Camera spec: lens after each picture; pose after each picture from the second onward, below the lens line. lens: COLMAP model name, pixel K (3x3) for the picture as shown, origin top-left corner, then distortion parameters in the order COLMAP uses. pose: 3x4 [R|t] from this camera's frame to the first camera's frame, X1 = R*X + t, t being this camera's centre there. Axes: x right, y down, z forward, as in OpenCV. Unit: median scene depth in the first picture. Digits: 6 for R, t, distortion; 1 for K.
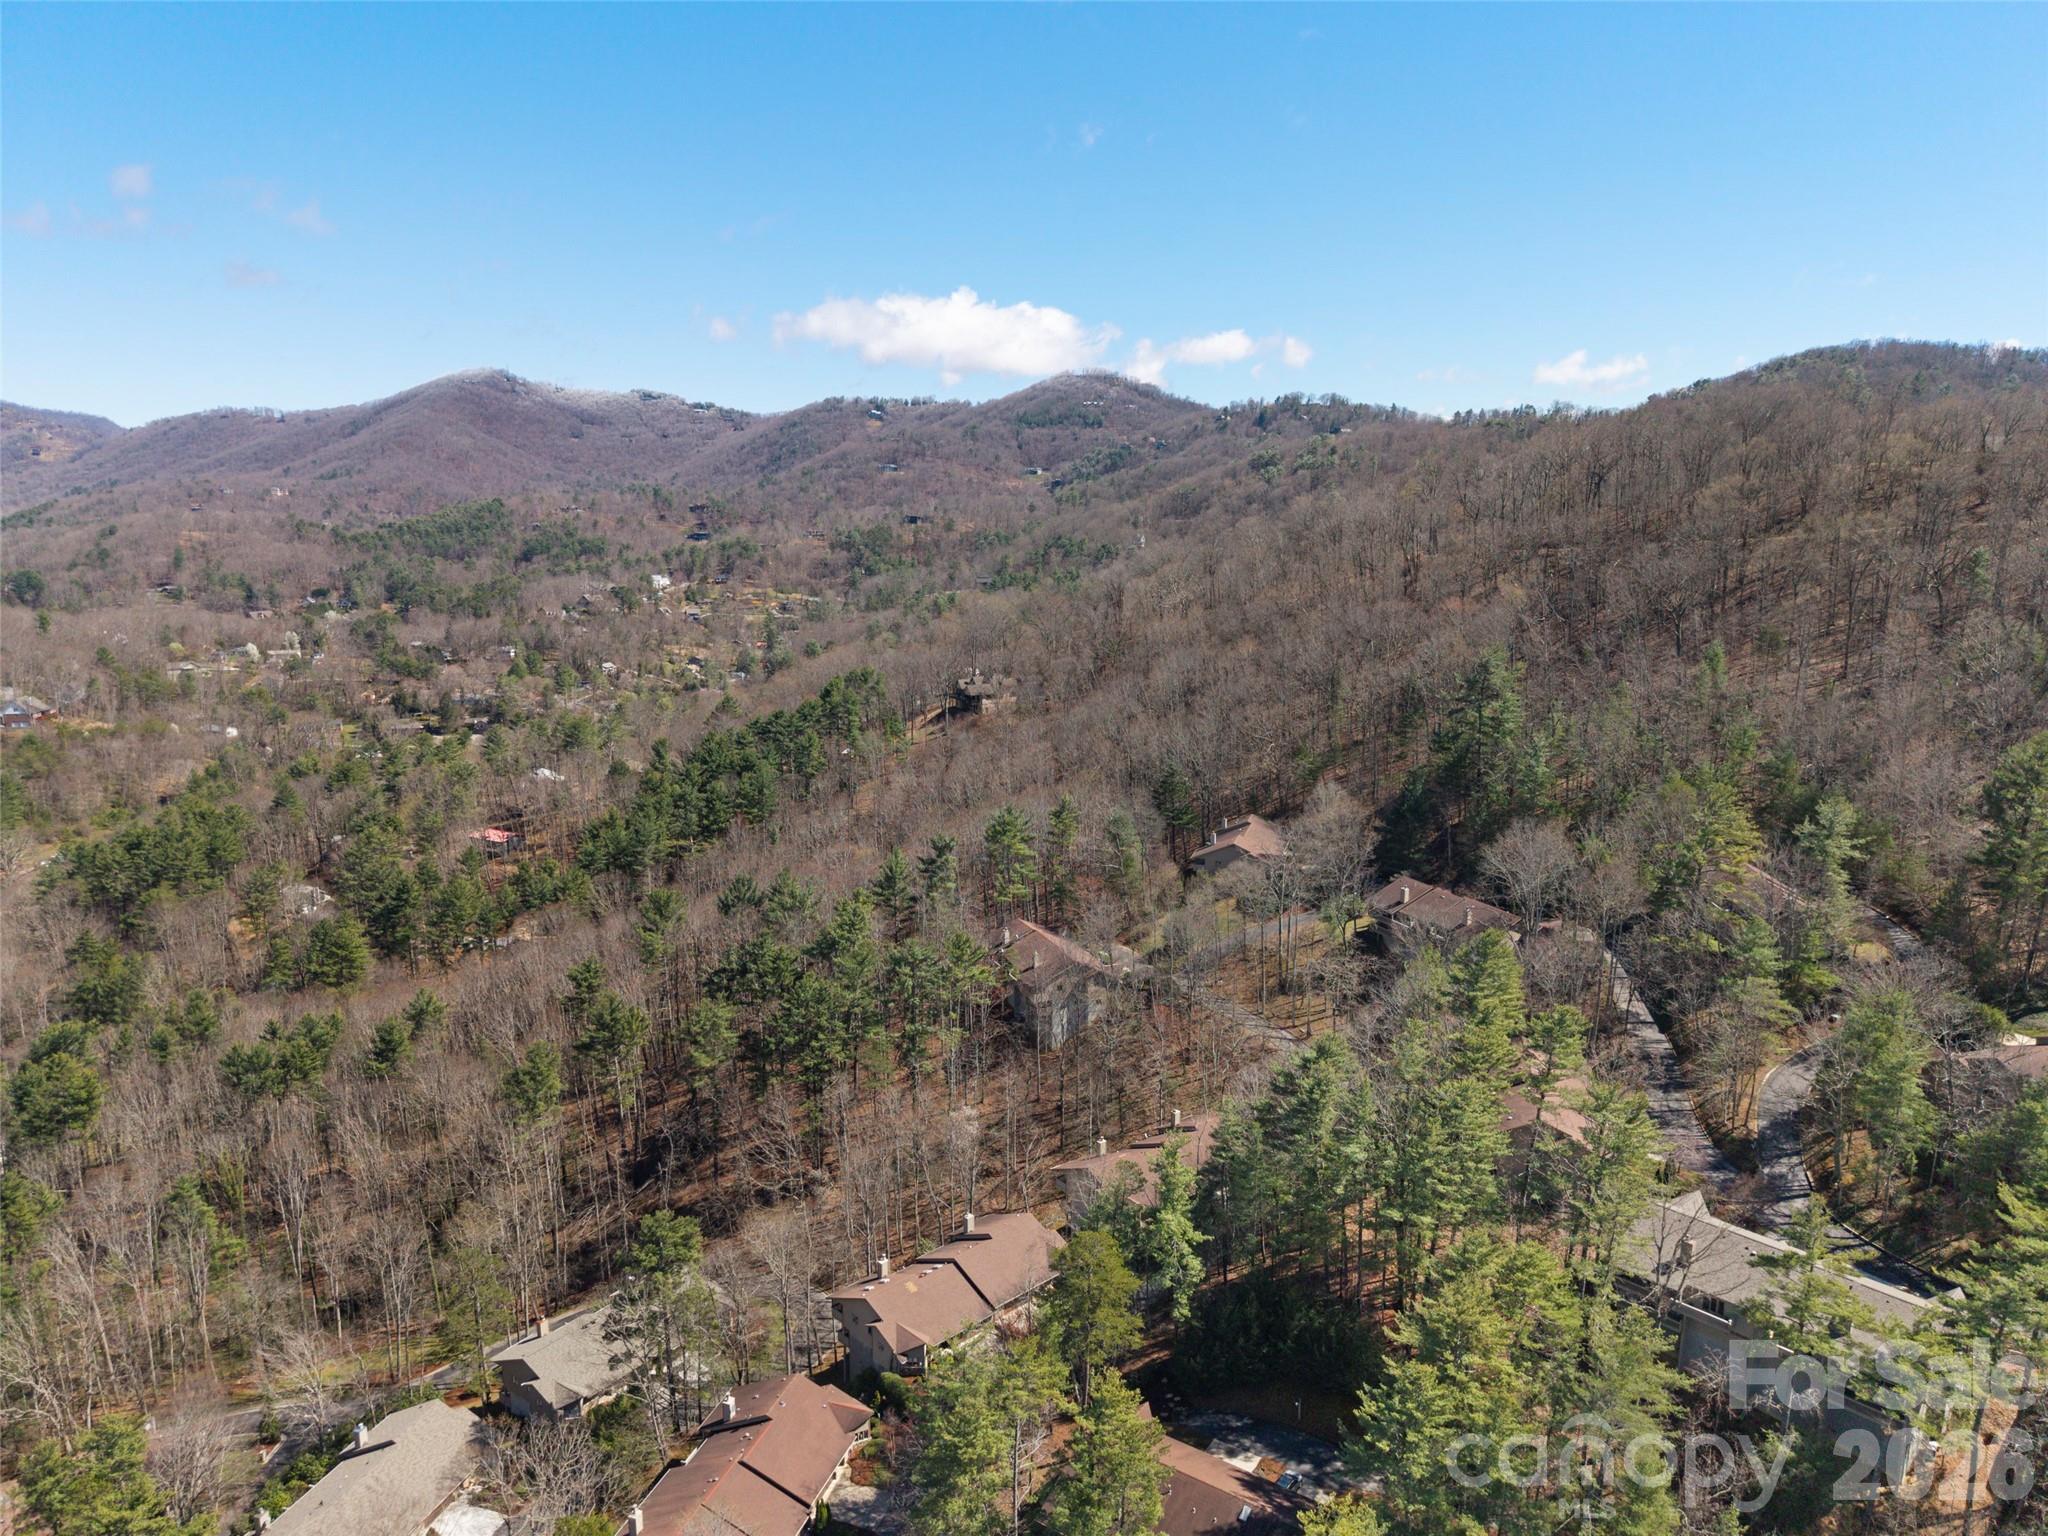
lens RADIAL K [[1399.1, 0, 1024.0], [0, 1399.1, 768.0], [0, 0, 1]] dist [0.002246, -0.007088]
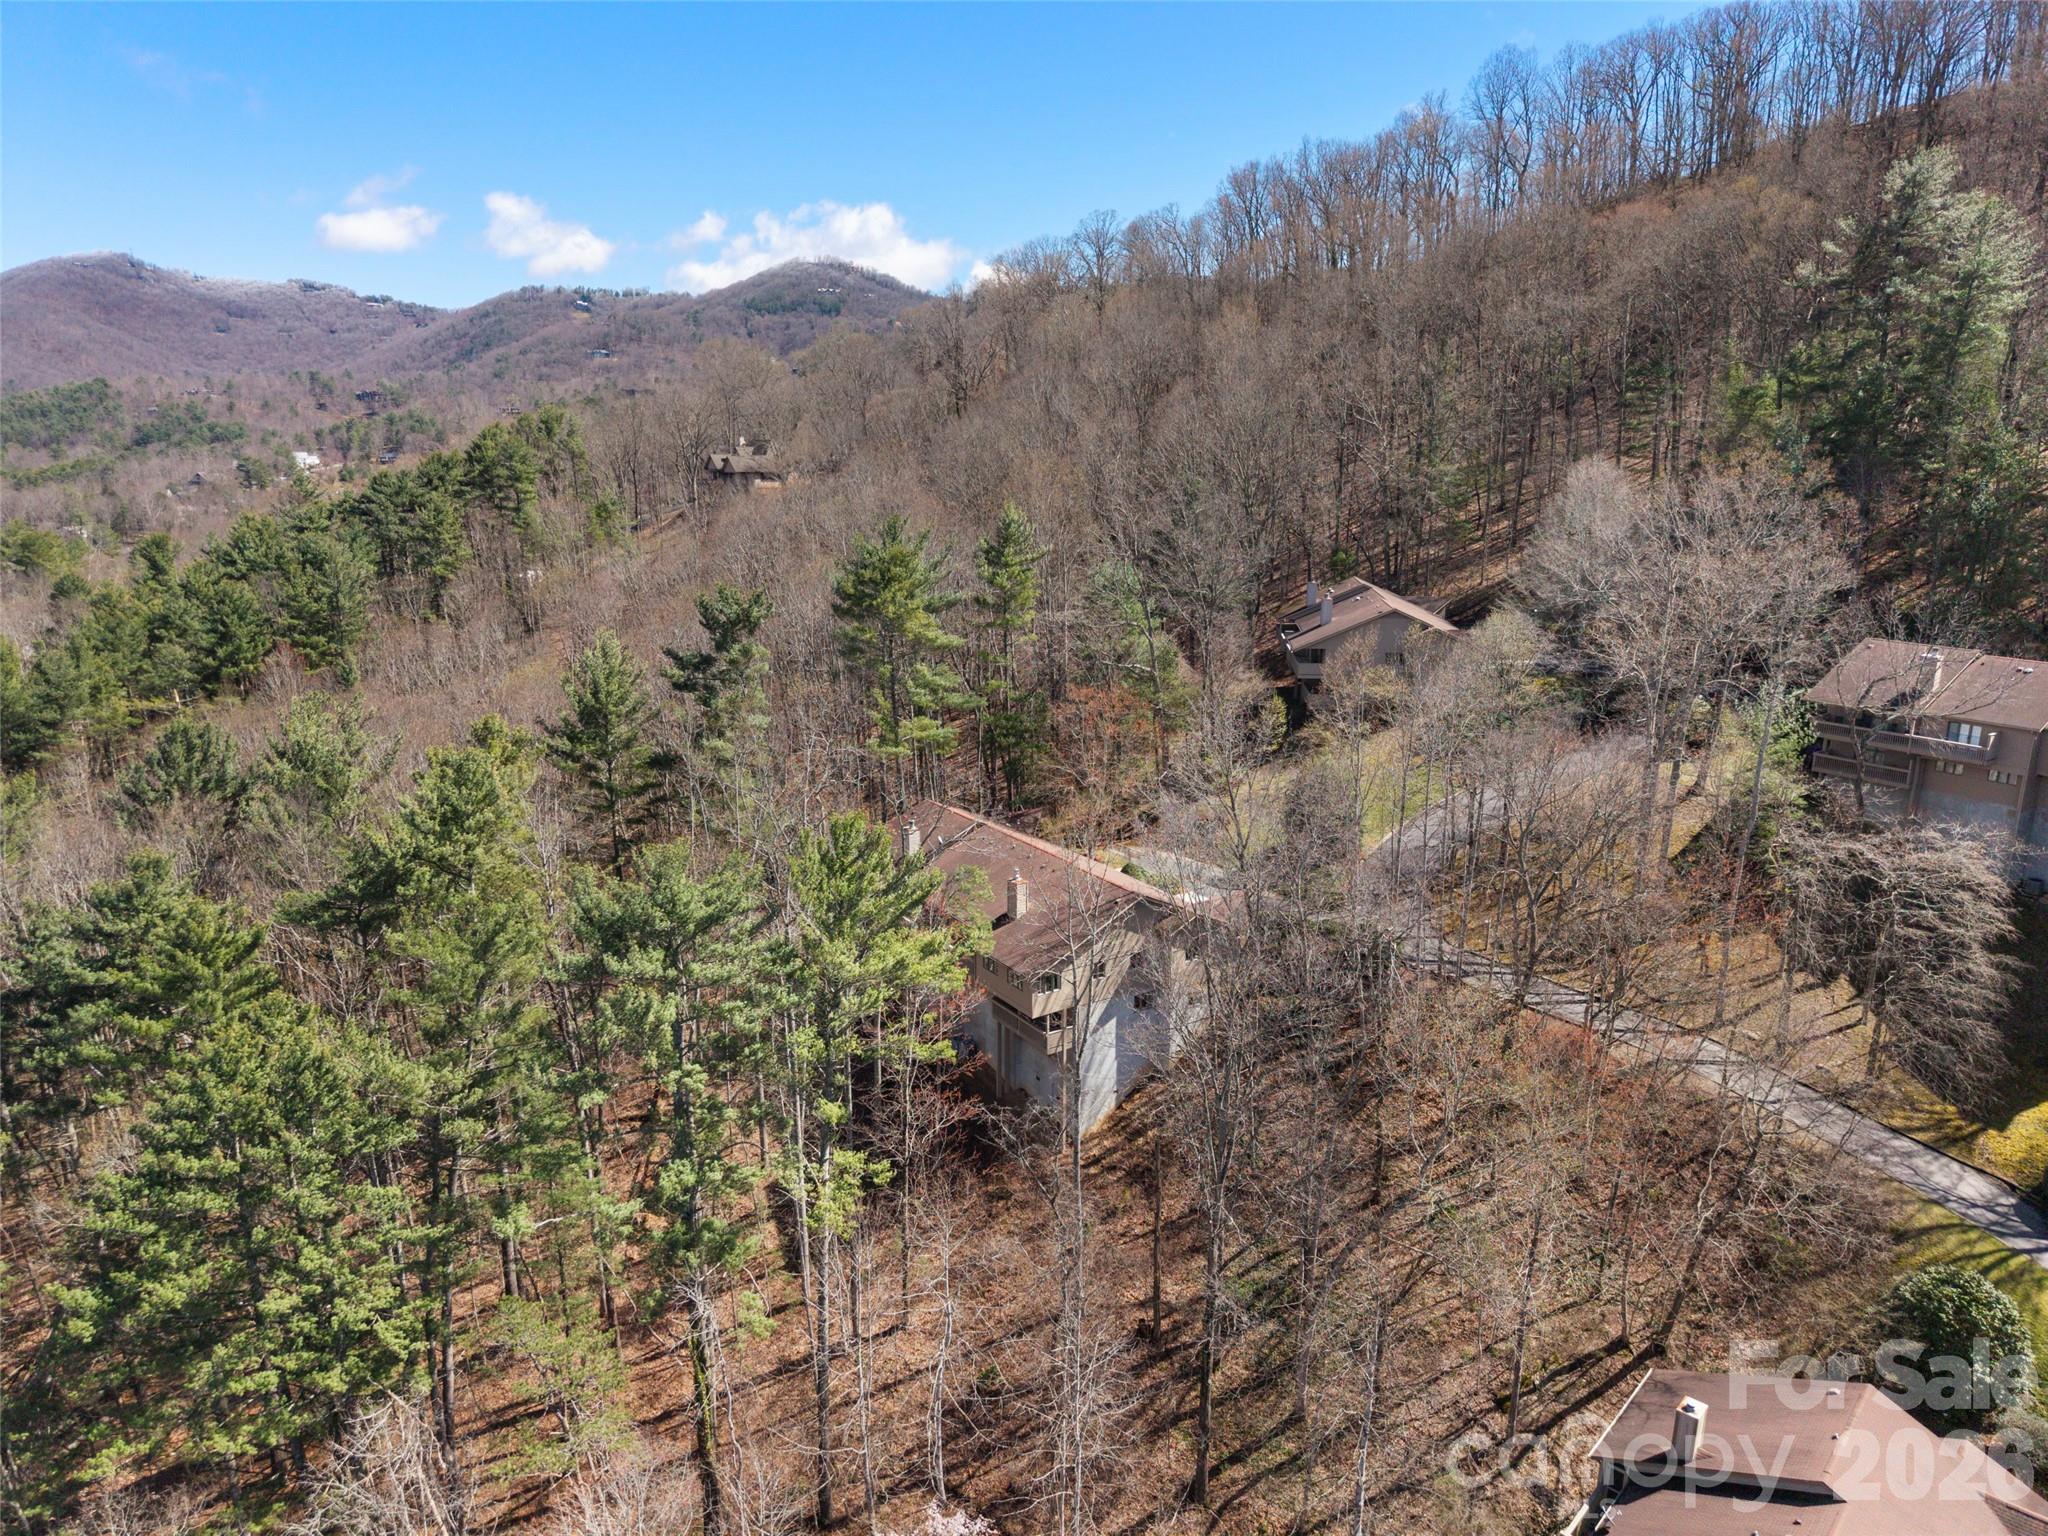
lens RADIAL K [[1399.1, 0, 1024.0], [0, 1399.1, 768.0], [0, 0, 1]] dist [0.002246, -0.007088]
pose [[0.982265, -0.047811, 0.181297, -0.009726], [0.039294, 0.997962, 0.050281, 0.015579], [-0.183332, -0.042265, 0.982142, 0.117079]]
